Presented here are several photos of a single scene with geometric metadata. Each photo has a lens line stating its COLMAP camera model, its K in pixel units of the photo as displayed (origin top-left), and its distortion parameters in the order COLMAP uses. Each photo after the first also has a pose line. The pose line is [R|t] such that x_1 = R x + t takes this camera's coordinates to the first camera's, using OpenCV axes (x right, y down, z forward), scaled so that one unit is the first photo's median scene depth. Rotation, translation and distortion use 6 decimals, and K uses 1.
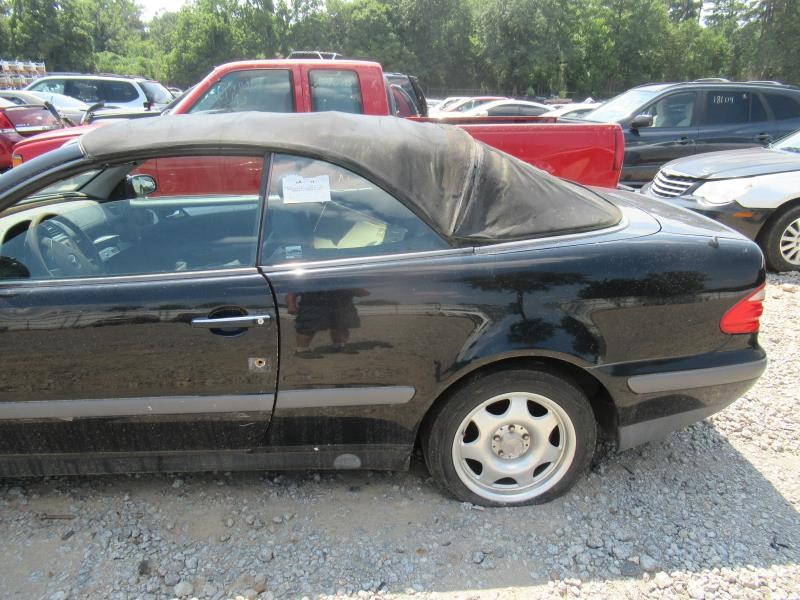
lens RADIAL K [[600.0, 0, 403.0], [0, 600.0, 296.7], [0, 0, 1]] dist [-0.009114, 0.008302]
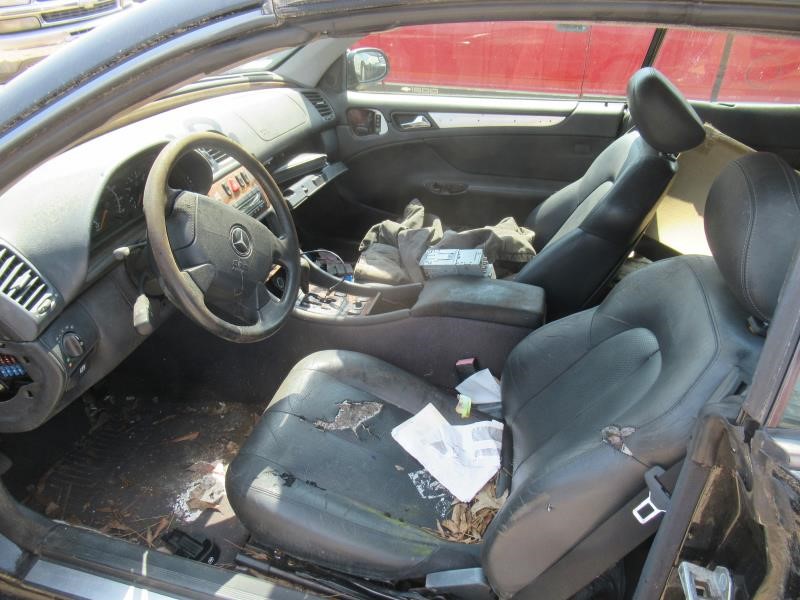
lens RADIAL K [[600.0, 0, 402.9], [0, 600.0, 306.5], [0, 0, 1]] dist [-0.009114, 0.008302]
pose [[0.946817, 0.174374, -0.270426, -0.204347], [-0.114190, 0.967817, 0.224258, -0.095137], [0.300828, -0.181451, 0.936257, 0.415589]]
